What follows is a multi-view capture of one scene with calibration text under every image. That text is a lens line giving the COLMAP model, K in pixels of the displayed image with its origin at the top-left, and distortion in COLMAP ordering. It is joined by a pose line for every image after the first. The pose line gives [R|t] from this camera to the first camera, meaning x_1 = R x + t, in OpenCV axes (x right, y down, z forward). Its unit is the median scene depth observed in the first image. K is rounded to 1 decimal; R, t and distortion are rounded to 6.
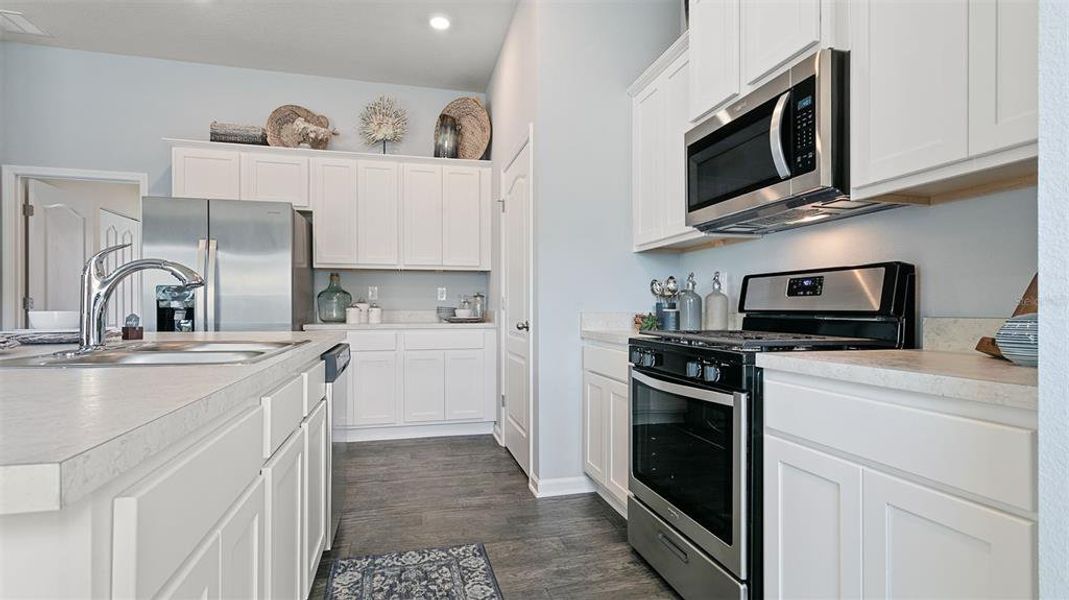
lens RADIAL K [[517.0, 0, 540.8], [0, 517.0, 307.0], [0, 0, 1]] dist [0.005866, 0.001798]
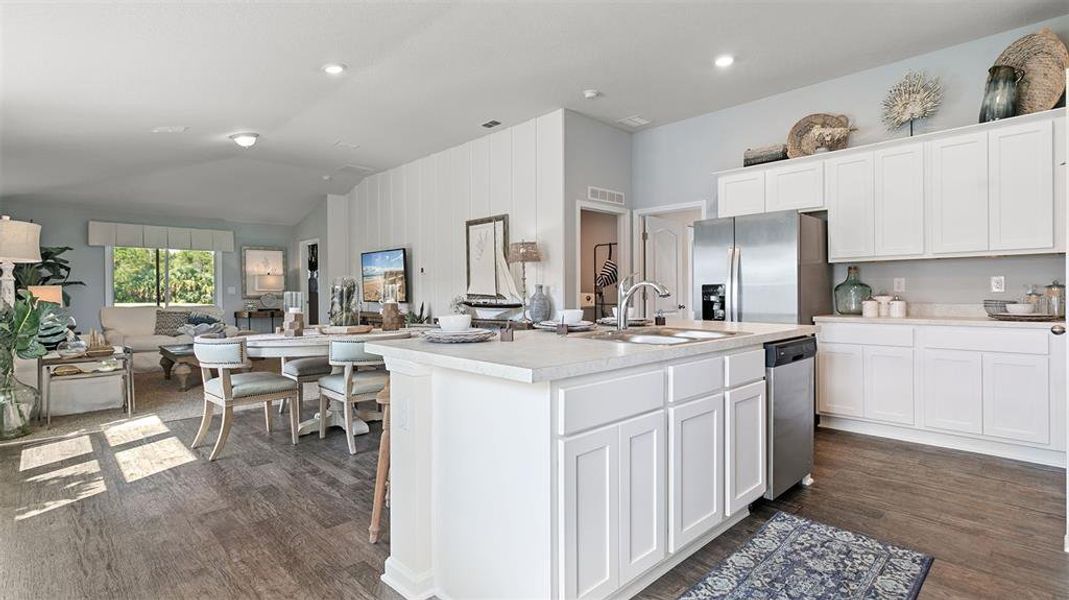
lens RADIAL K [[517.0, 0, 534.3], [0, 517.0, 294.0], [0, 0, 1]] dist [0.005866, 0.001798]
pose [[0.498553, -0.000633, -0.866859, 0.198557], [0.004880, 0.999986, 0.002076, -0.018378], [0.866846, -0.005265, 0.498549, -0.062380]]
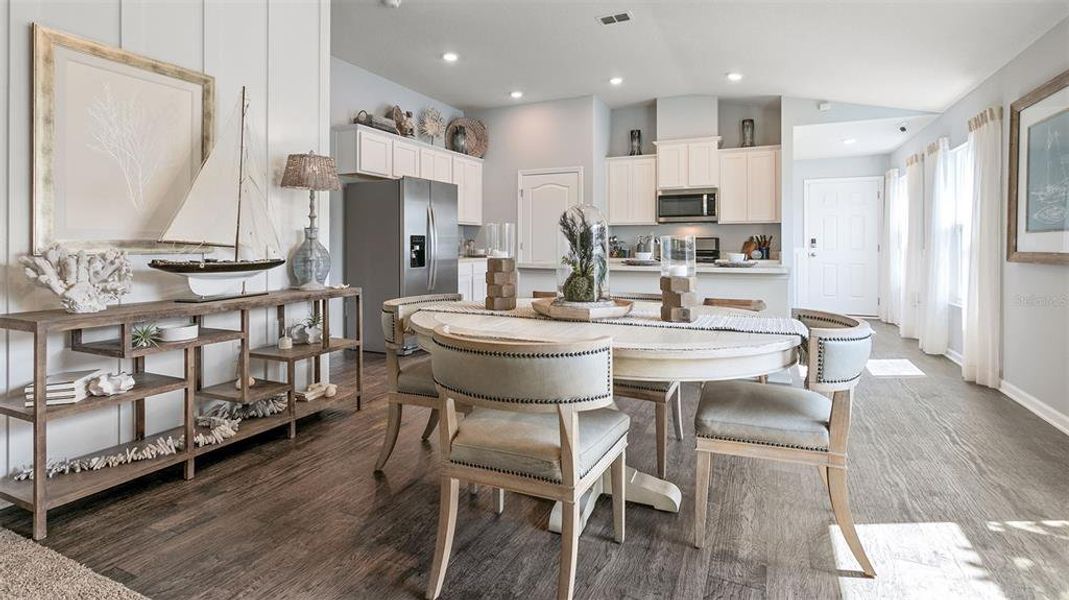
lens RADIAL K [[545.4, 0, 510.8], [0, 545.4, 234.2], [0, 0, 1]] dist [-0.001209, -0.000215]
pose [[0.628672, 0.015813, 0.777510, -1.631464], [-0.004190, 0.999848, -0.016947, -0.015473], [-0.777659, 0.007396, 0.628643, -0.198713]]
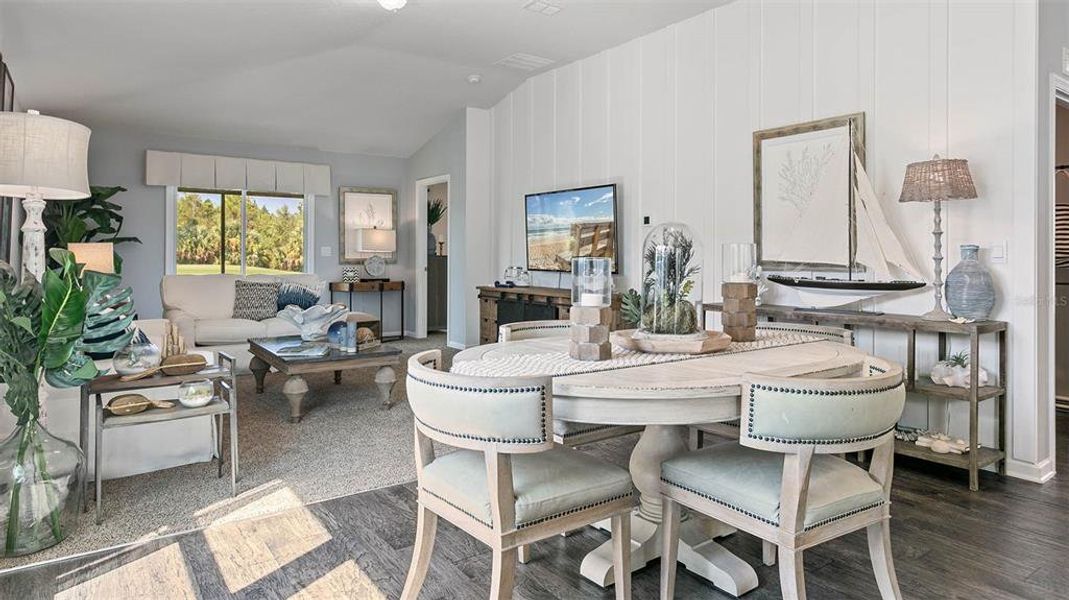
lens RADIAL K [[640.7, 0, 537.5], [0, 640.7, 250.4], [0, 0, 1]] dist [-0.001606, 0.002219]
pose [[0.372772, -0.006876, -0.927897, -0.468833], [-0.002964, 0.999959, -0.008601, -0.024881], [0.927918, 0.005957, 0.372737, -0.230431]]
